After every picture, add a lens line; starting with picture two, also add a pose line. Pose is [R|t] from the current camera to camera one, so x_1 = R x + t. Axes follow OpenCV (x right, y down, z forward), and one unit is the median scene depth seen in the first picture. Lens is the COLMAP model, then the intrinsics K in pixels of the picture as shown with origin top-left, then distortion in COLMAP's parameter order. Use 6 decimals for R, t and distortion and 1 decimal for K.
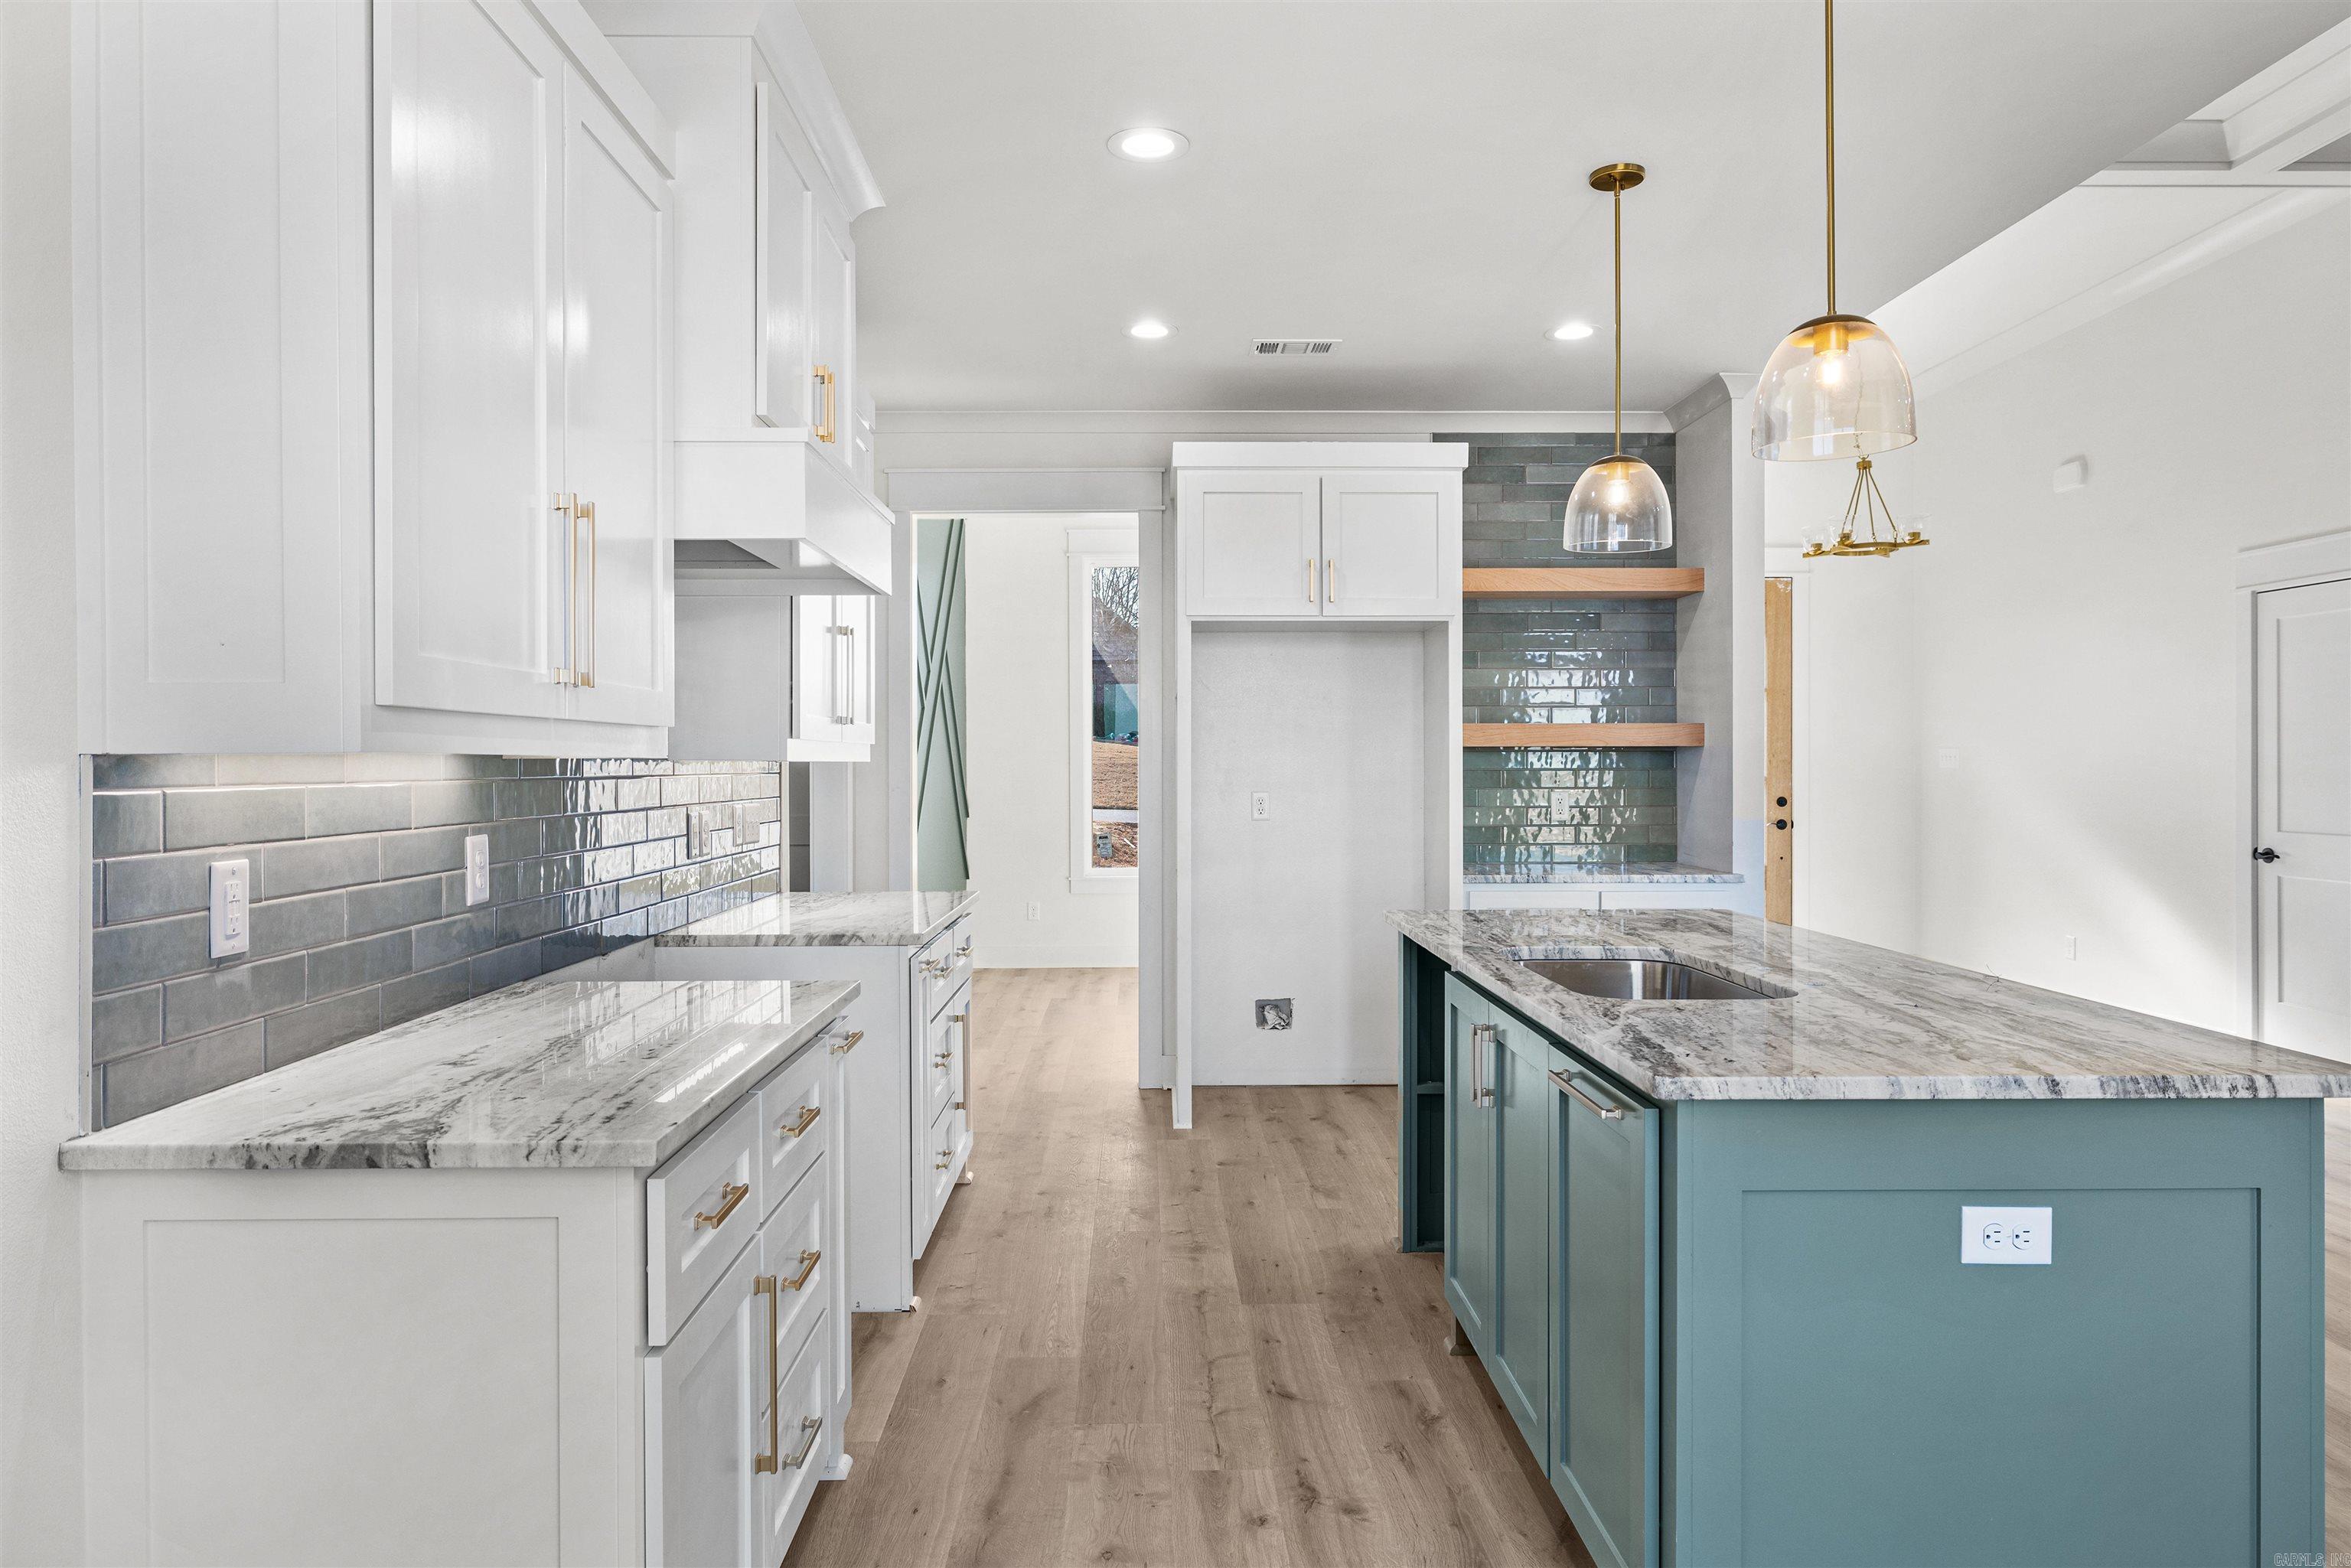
lens RADIAL K [[1505.9, 0, 1168.8], [0, 1505.9, 777.1], [0, 0, 1]] dist [-0.000119, 0.007341]
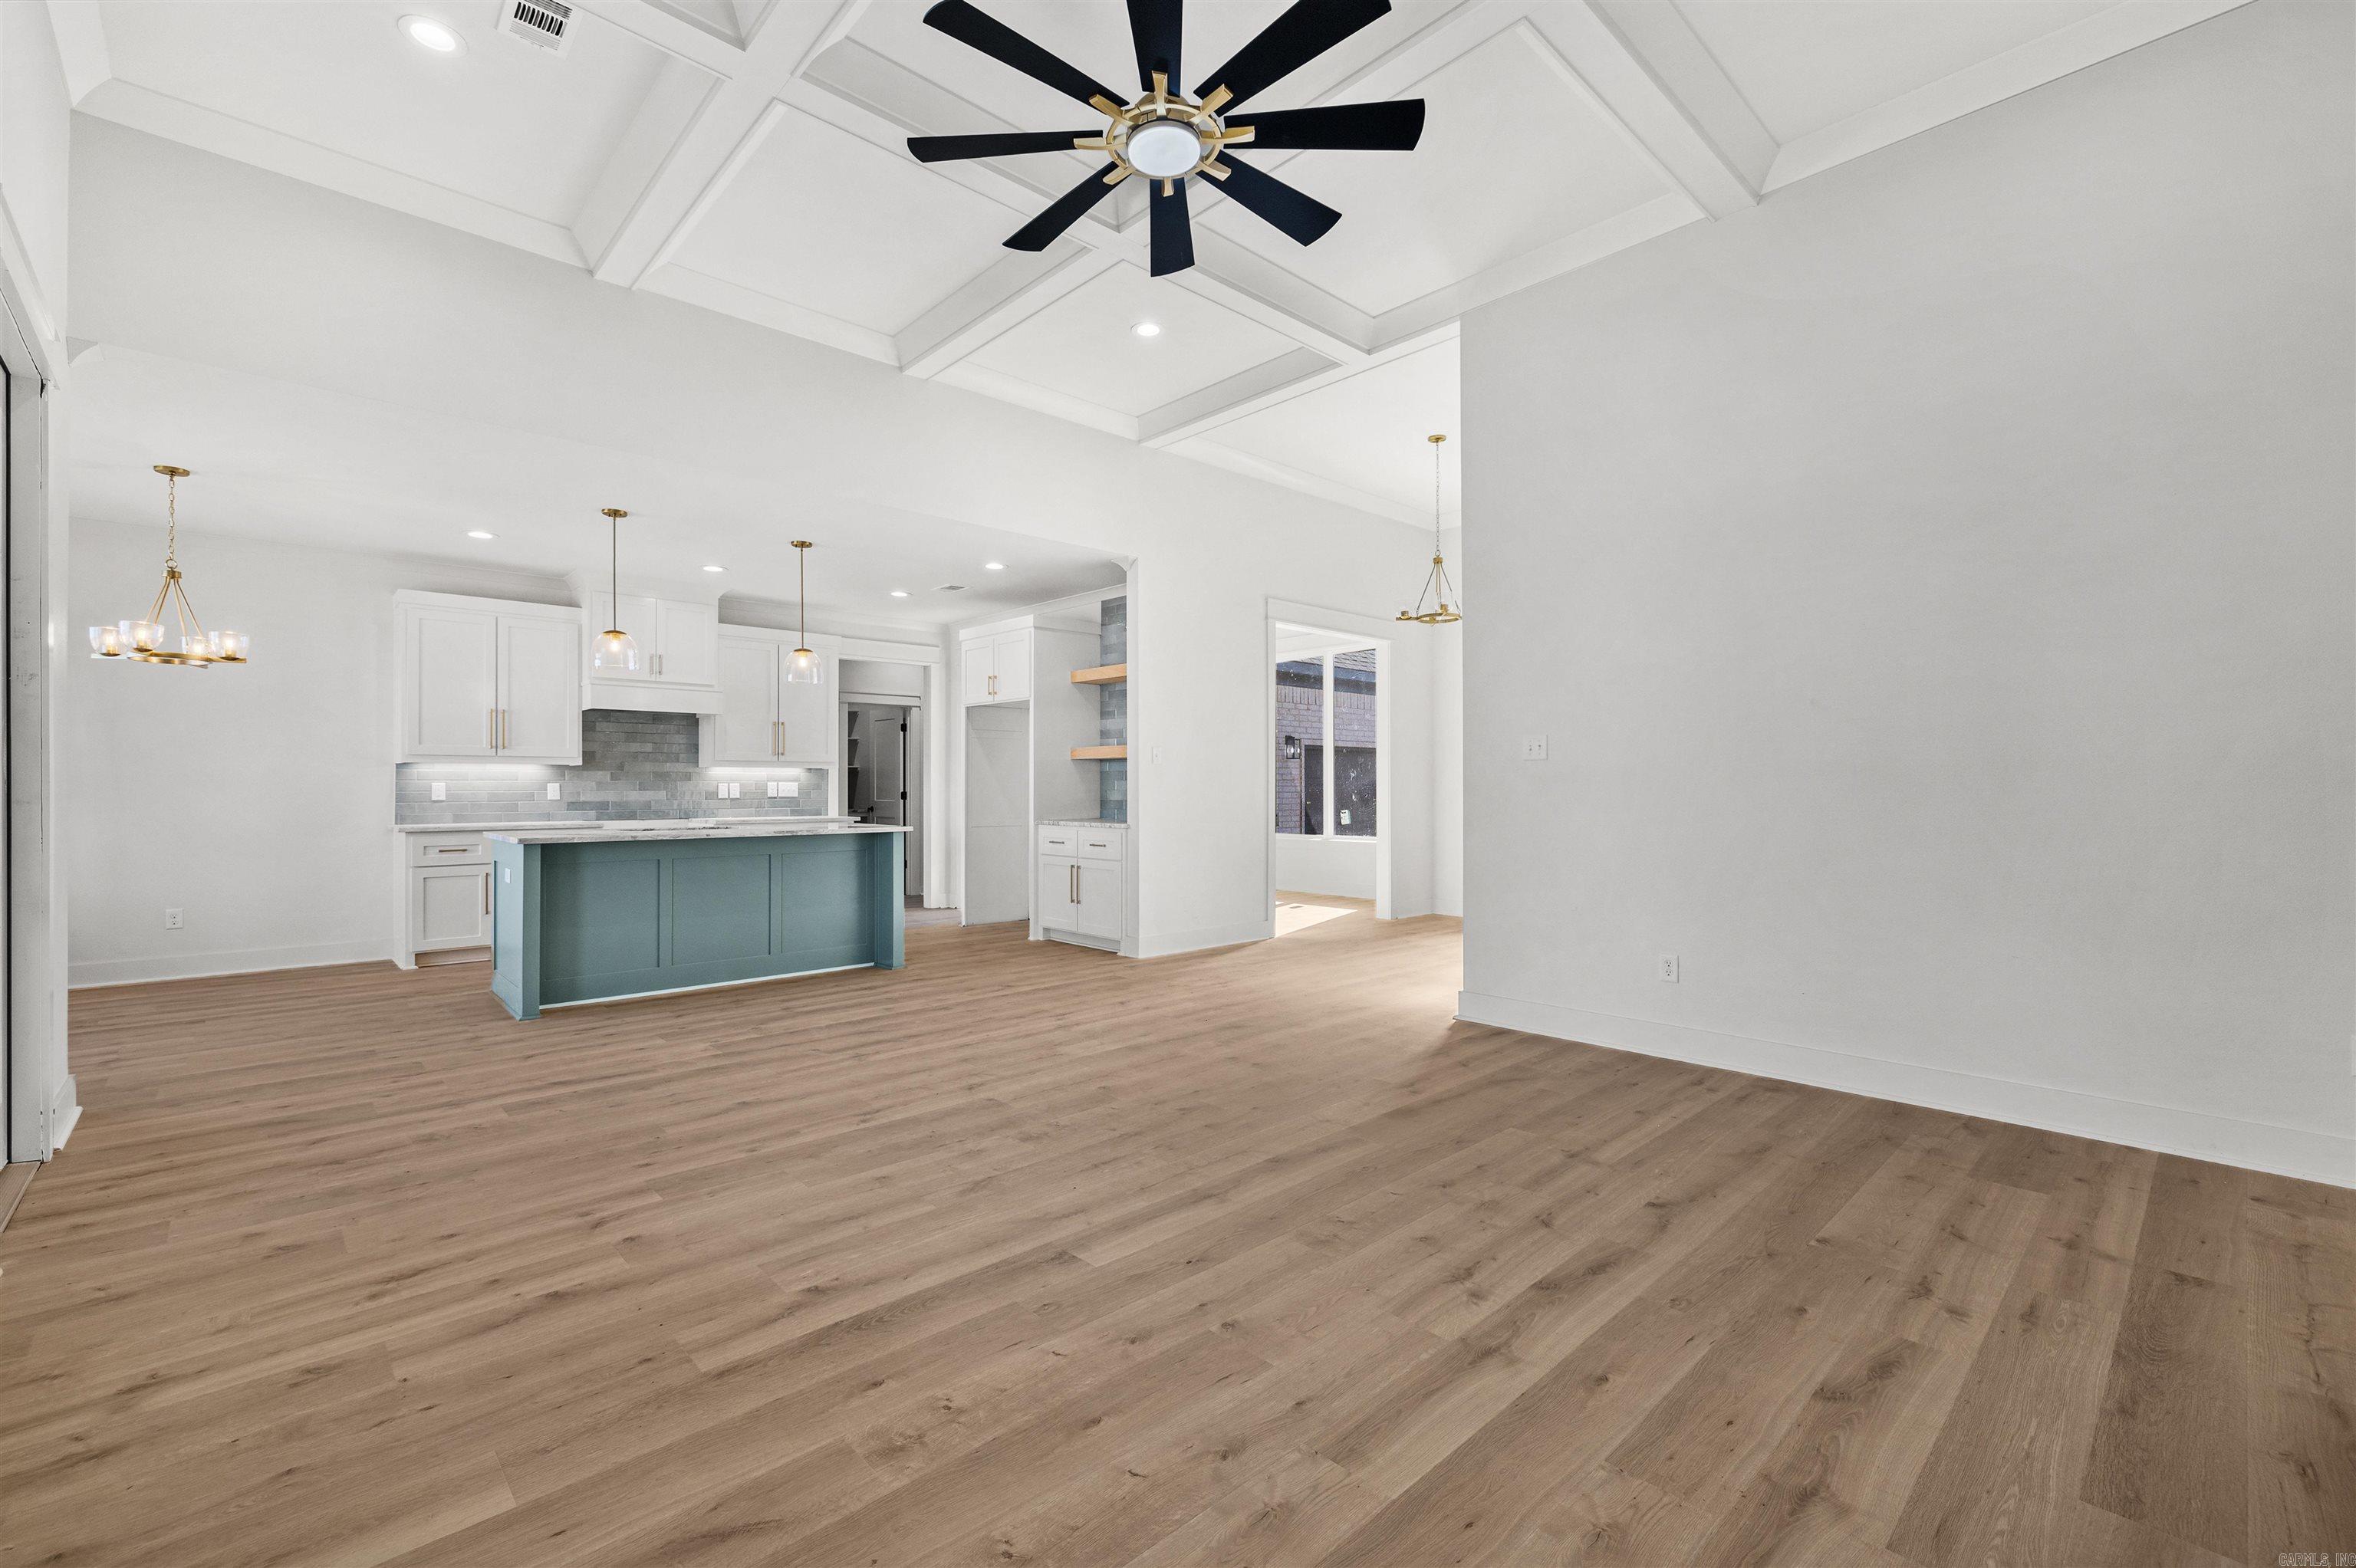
lens RADIAL K [[1012.4, 0, 1138.0], [0, 1012.4, 773.2], [0, 0, 1]] dist [-0.001754, -0.000764]
pose [[0.638369, -0.008361, -0.769685, 2.133131], [-0.008377, 0.999806, -0.017808, 0.036293], [0.769685, 0.017815, 0.638175, 0.334261]]
